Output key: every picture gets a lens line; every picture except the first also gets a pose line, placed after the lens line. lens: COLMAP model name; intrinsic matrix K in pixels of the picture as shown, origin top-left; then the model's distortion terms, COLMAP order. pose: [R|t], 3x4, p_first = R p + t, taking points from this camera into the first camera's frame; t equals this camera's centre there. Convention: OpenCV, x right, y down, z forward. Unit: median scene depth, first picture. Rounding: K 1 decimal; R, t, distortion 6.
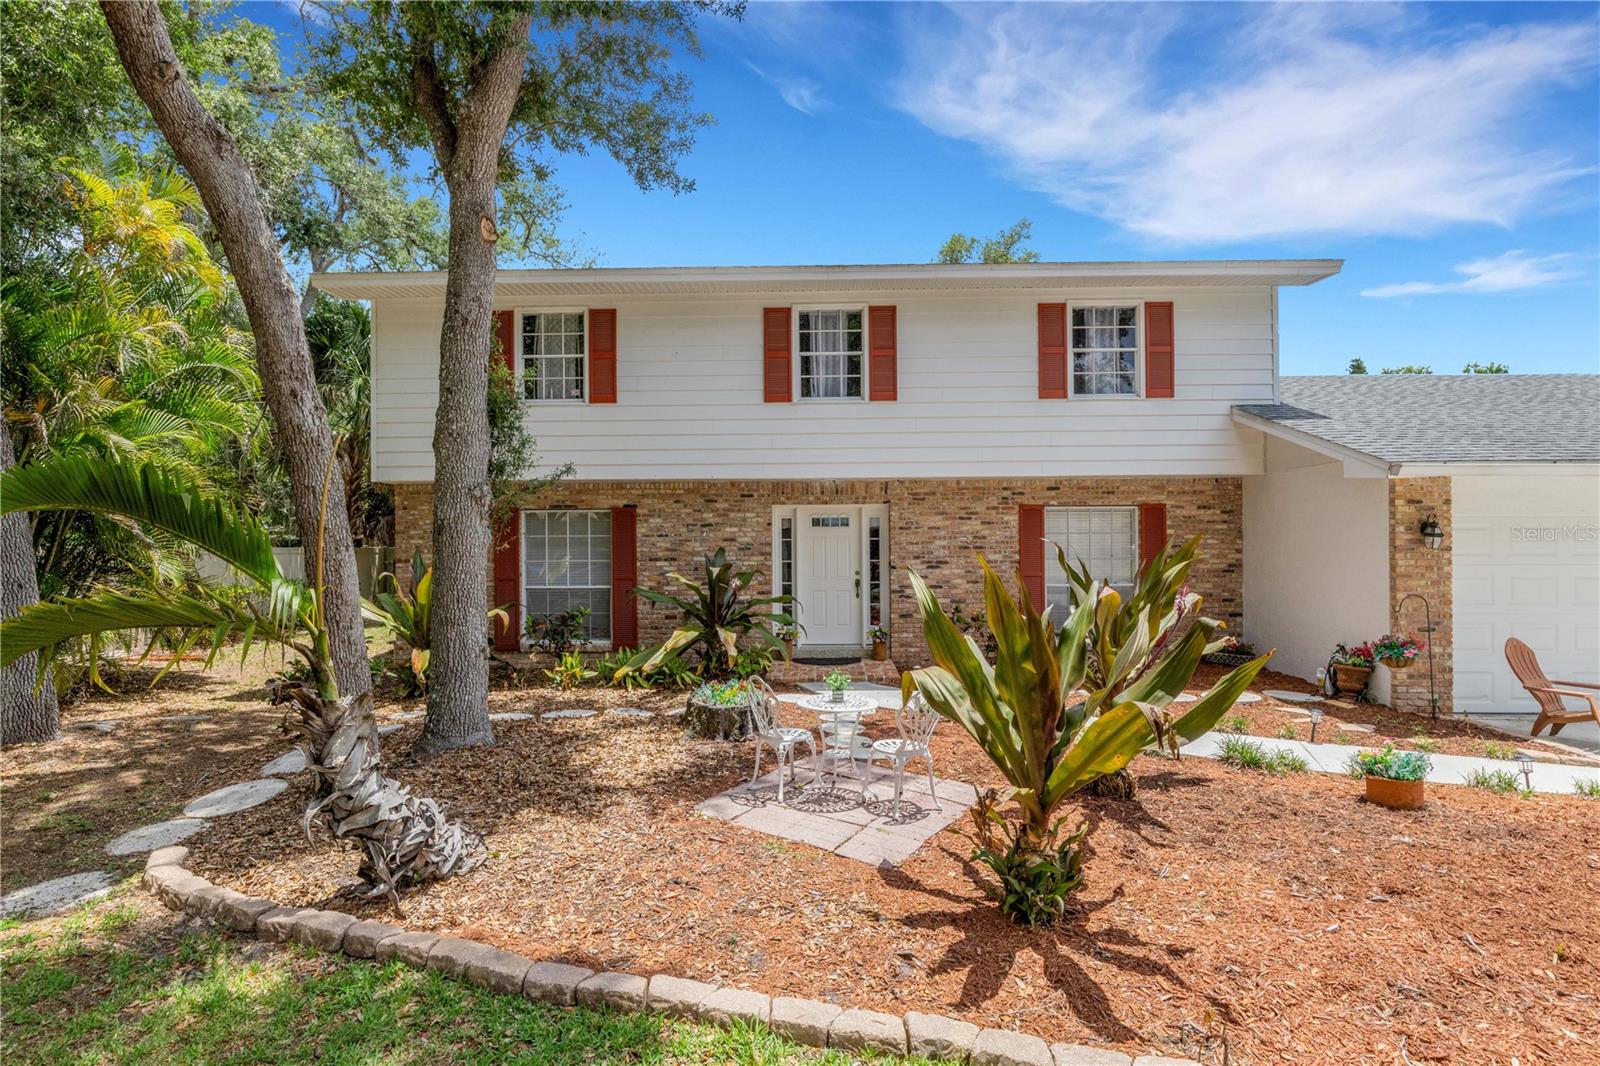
lens RADIAL K [[811.4, 0, 804.6], [0, 811.4, 534.2], [0, 0, 1]] dist [0.004783, 0.000671]
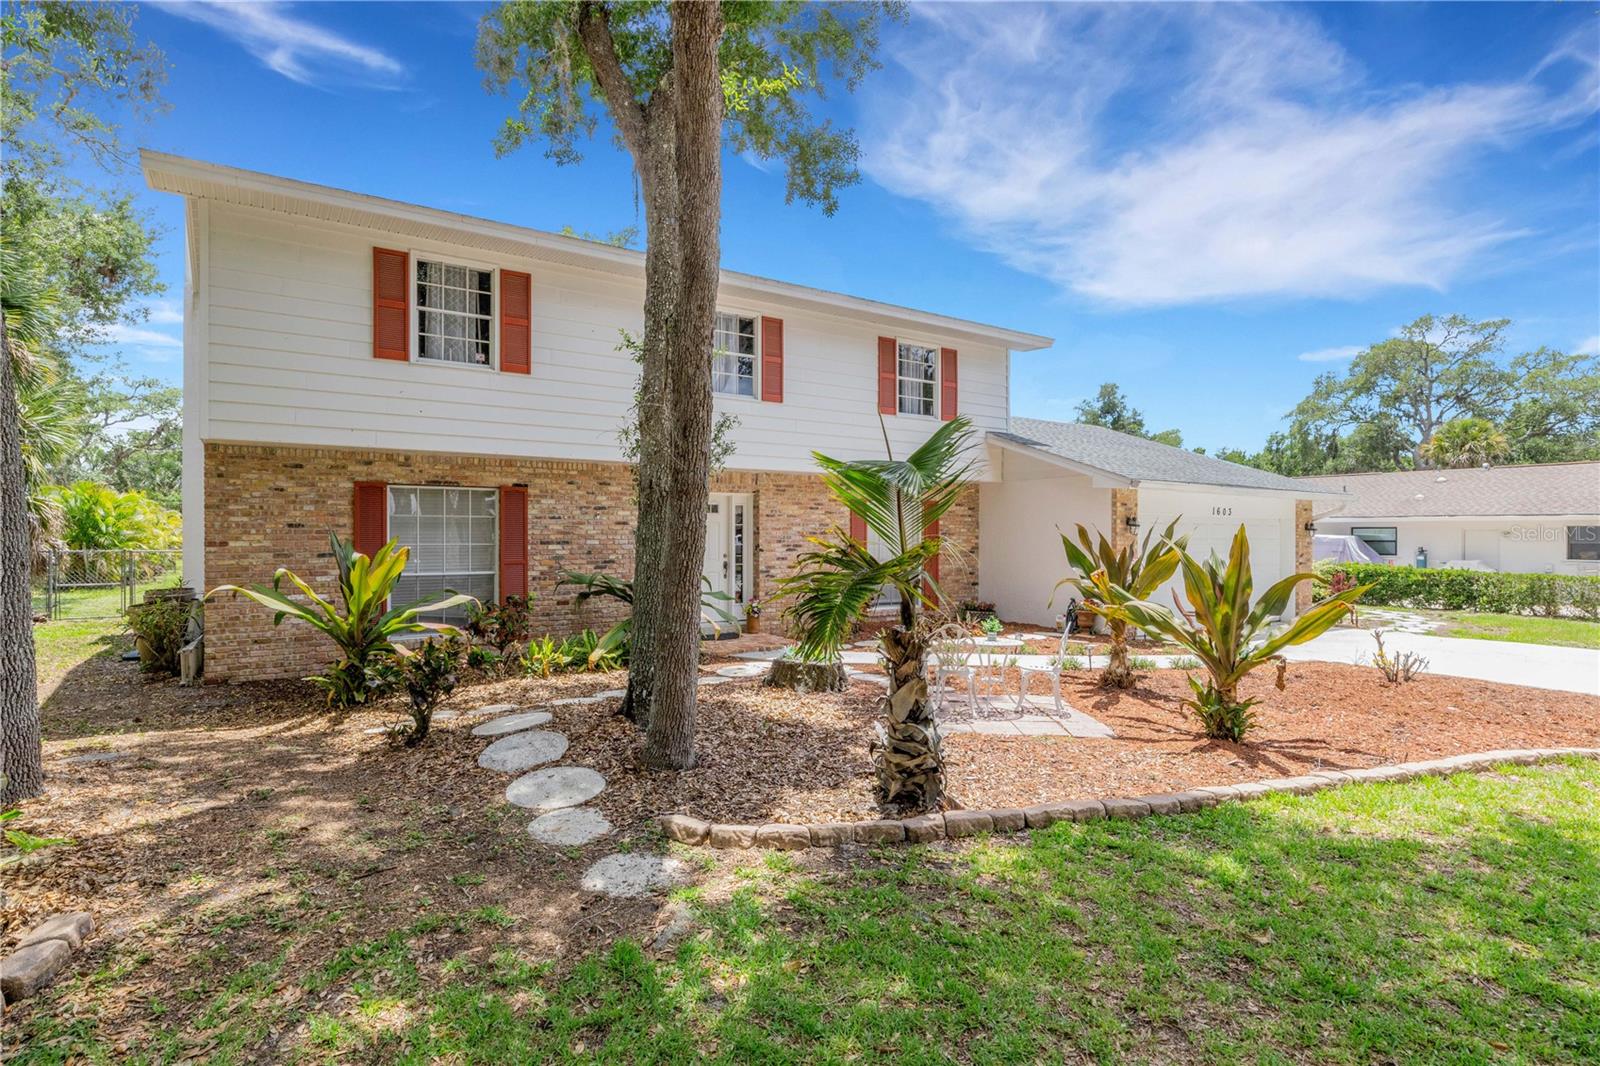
lens RADIAL K [[811.4, 0, 804.6], [0, 811.4, 534.2], [0, 0, 1]] dist [0.004783, 0.000671]
pose [[0.817410, 0.008643, 0.575991, -0.491049], [-0.010299, 0.999947, -0.000389, 0.018713], [-0.575964, -0.005614, 0.817456, 0.048472]]
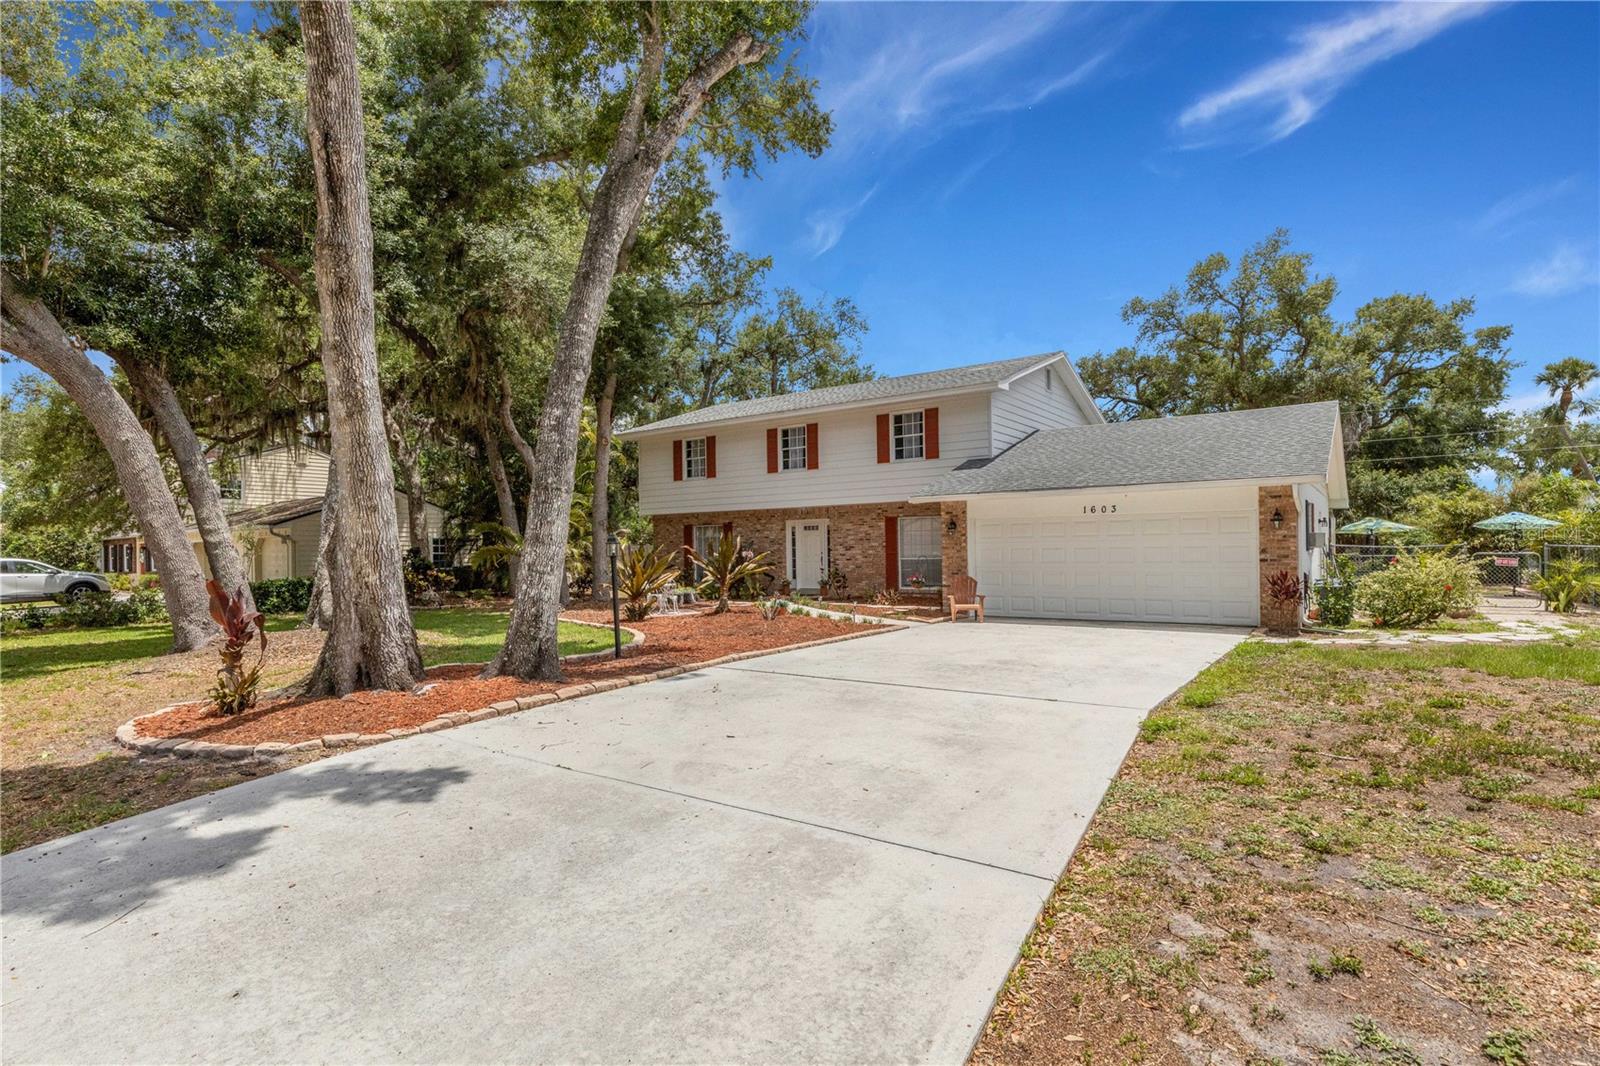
lens RADIAL K [[811.4, 0, 804.6], [0, 811.4, 534.2], [0, 0, 1]] dist [0.004783, 0.000671]
pose [[0.826146, -0.018425, -0.563155, 1.190011], [0.013968, 0.999828, -0.012221, 0.025732], [0.563283, 0.002230, 0.826261, -0.694781]]
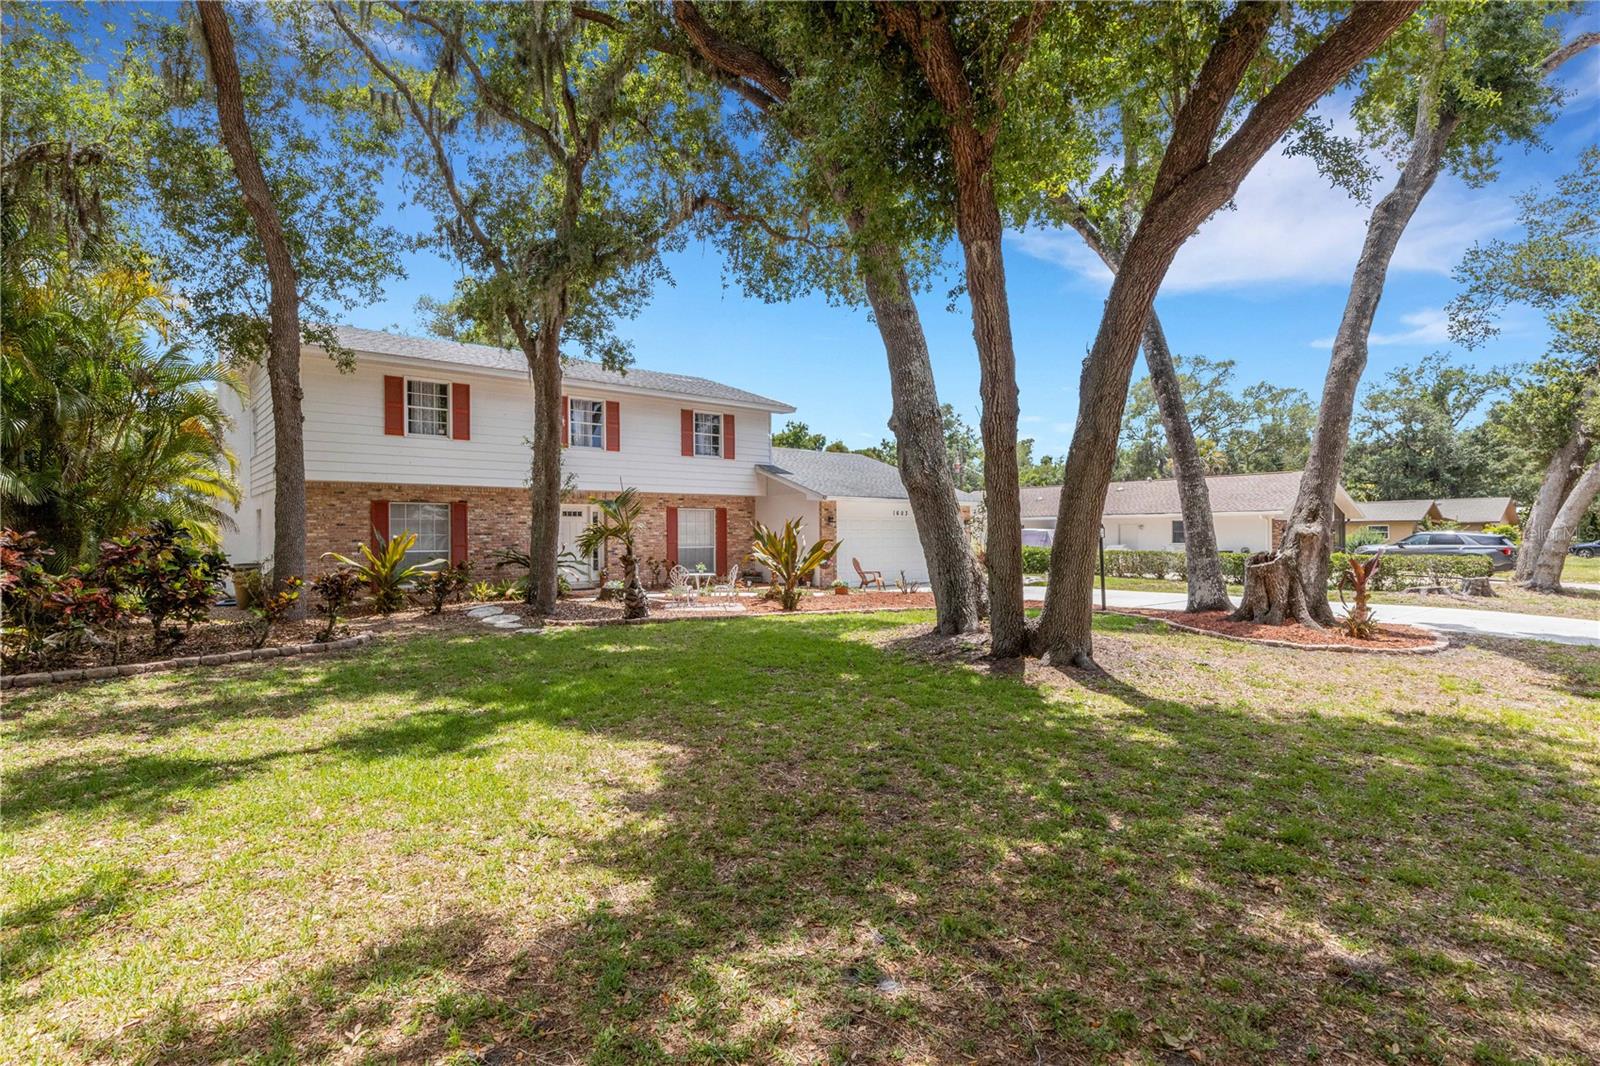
lens RADIAL K [[811.4, 0, 804.6], [0, 811.4, 534.2], [0, 0, 1]] dist [0.004783, 0.000671]
pose [[0.741218, 0.002664, 0.671259, -0.817073], [0.000792, 0.999988, -0.004843, 0.040475], [-0.671263, 0.004121, 0.741207, -0.695246]]
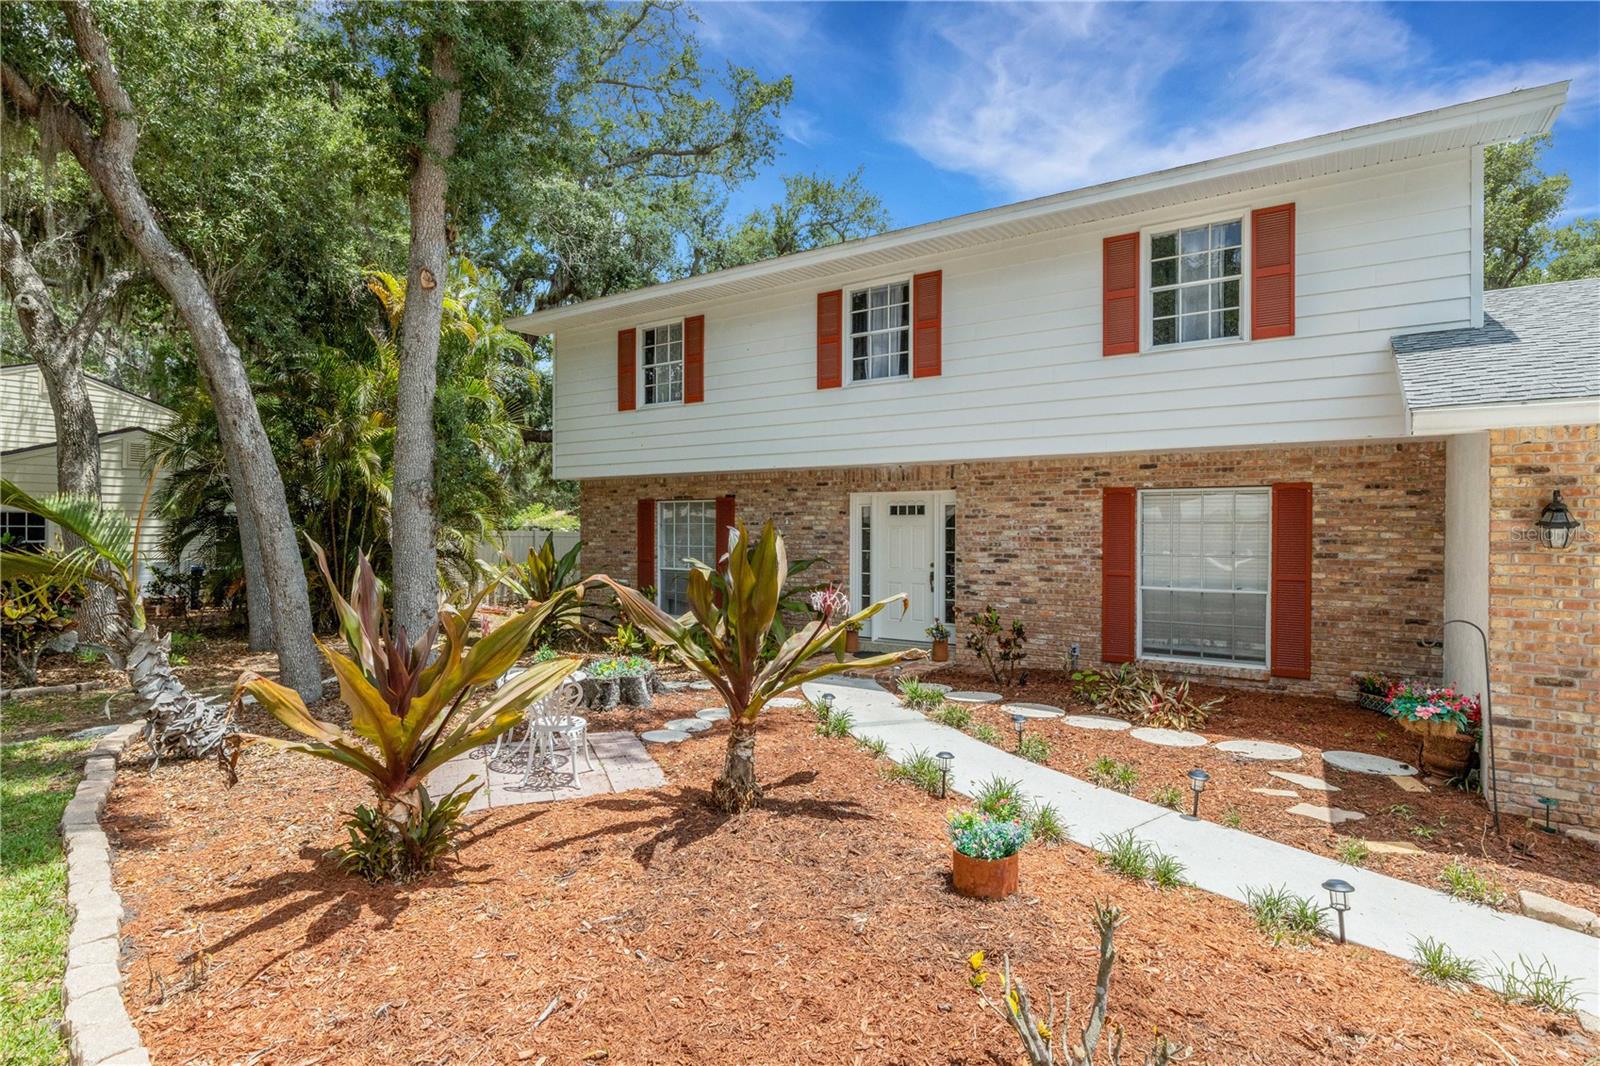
lens RADIAL K [[826.9, 0, 800.0], [0, 826.9, 533.0], [0, 0, 1]] dist [0.001421, 0.000413]
pose [[0.838328, 0.010156, -0.545072, 0.464038], [-0.005444, 0.999933, 0.010257, 0.002439], [0.545139, -0.005631, 0.838326, 0.135111]]
